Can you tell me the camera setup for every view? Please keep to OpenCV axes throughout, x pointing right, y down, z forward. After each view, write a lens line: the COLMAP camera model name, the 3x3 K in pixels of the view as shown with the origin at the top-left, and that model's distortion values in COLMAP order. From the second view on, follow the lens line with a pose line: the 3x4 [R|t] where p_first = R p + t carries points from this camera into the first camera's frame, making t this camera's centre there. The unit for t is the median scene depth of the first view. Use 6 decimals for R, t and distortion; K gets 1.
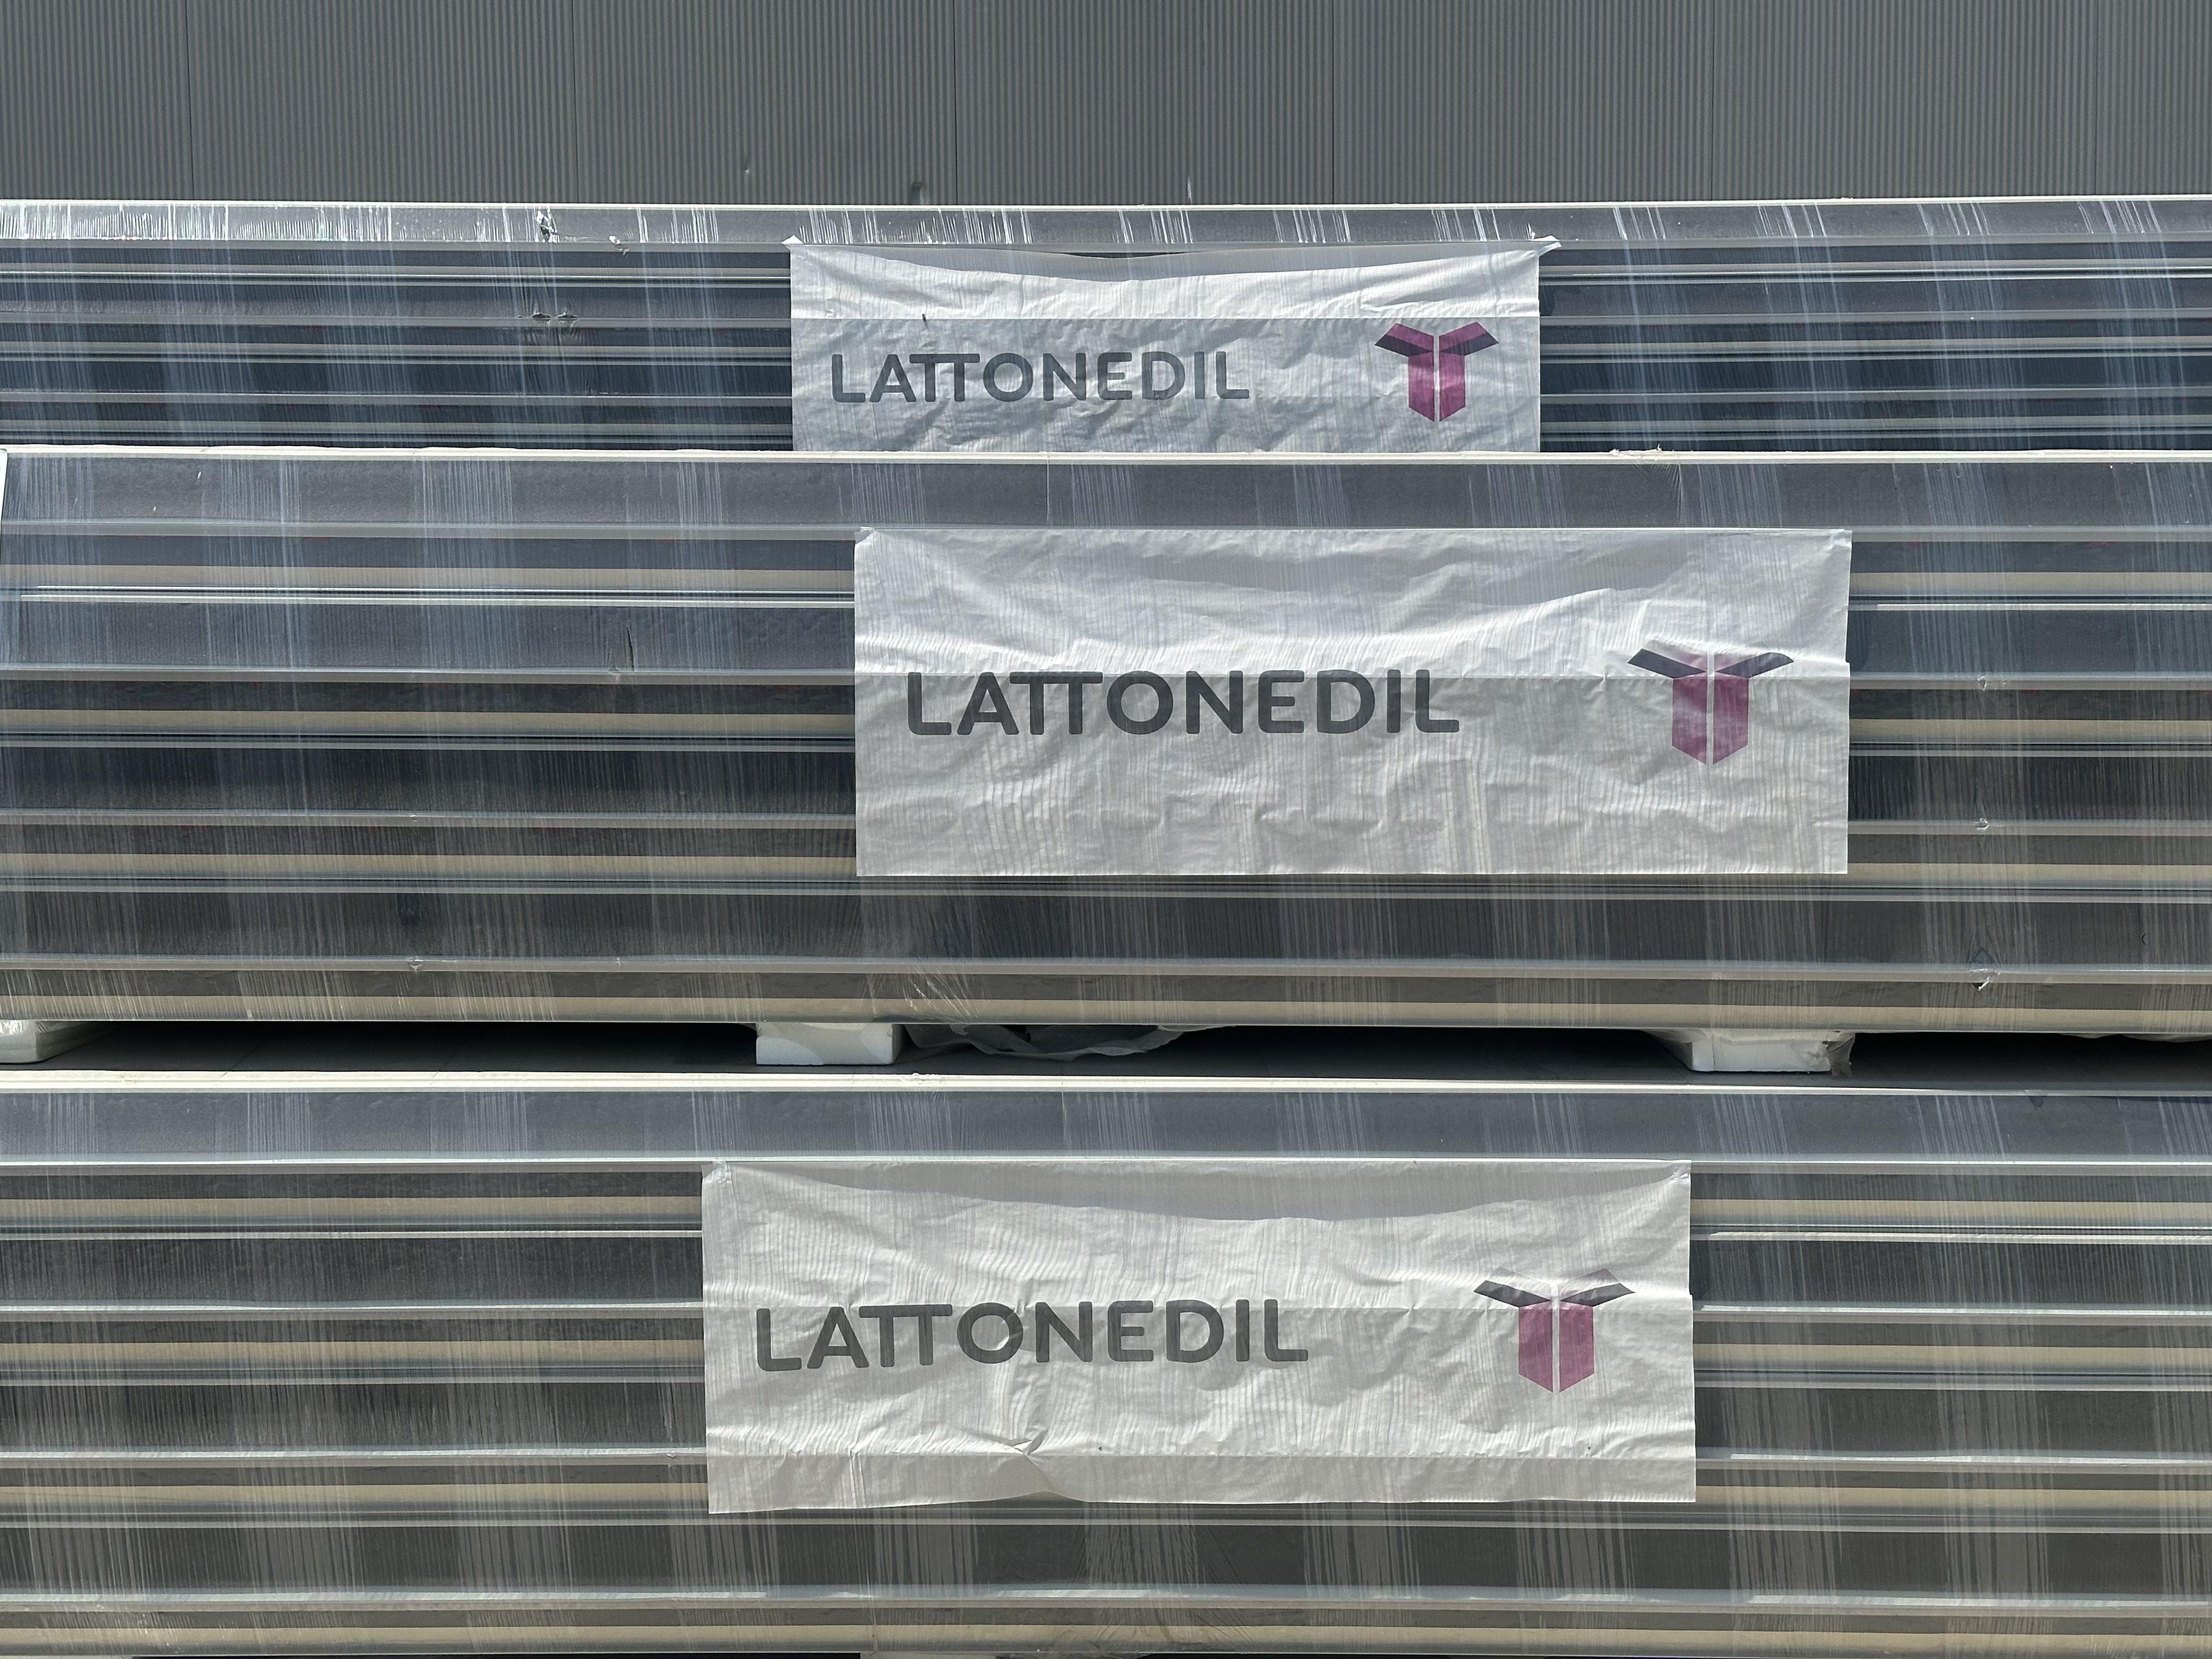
lens RADIAL K [[3063.9, 0, 1106.3], [0, 3063.9, 835.7], [0, 0, 1]] dist [0.143284, 0.000000]
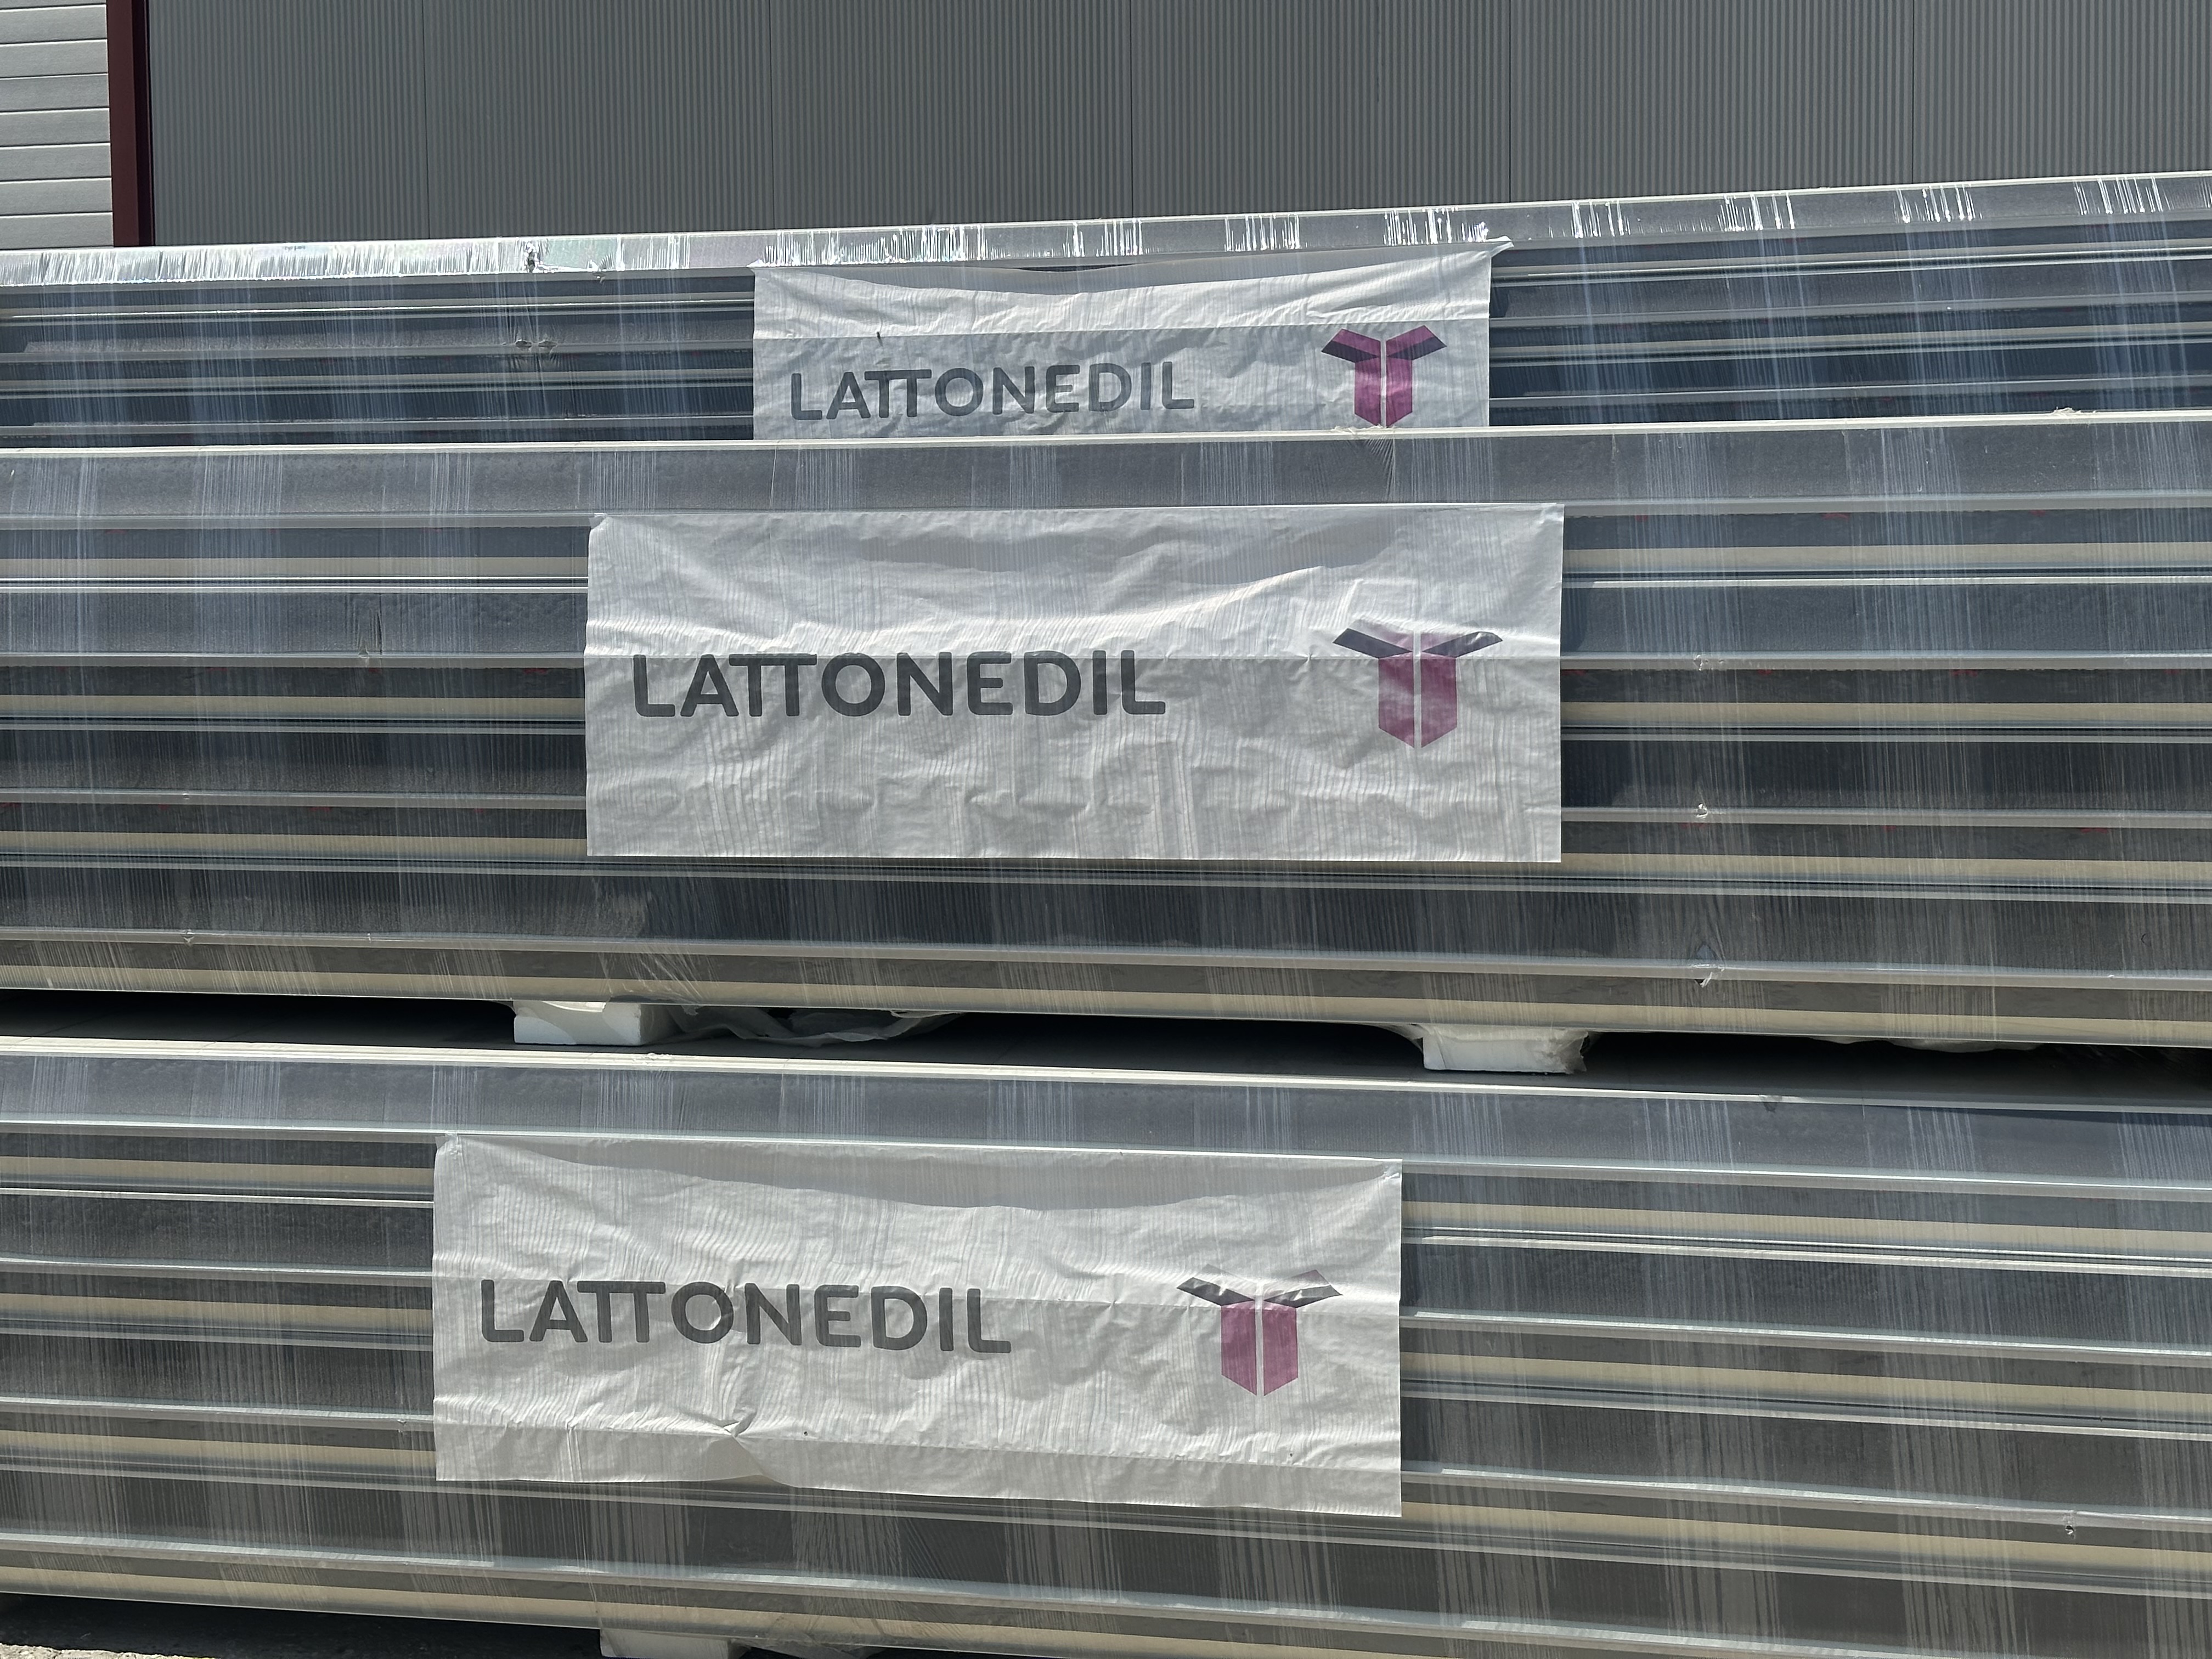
lens RADIAL K [[3063.9, 0, 1112.5], [0, 3063.9, 818.9], [0, 0, 1]] dist [0.143284, 0.000000]
pose [[0.976902, 0.007285, -0.213562, 0.305360], [-0.015587, 0.999186, -0.037216, 0.036079], [0.213117, 0.039685, 0.976220, 0.041017]]
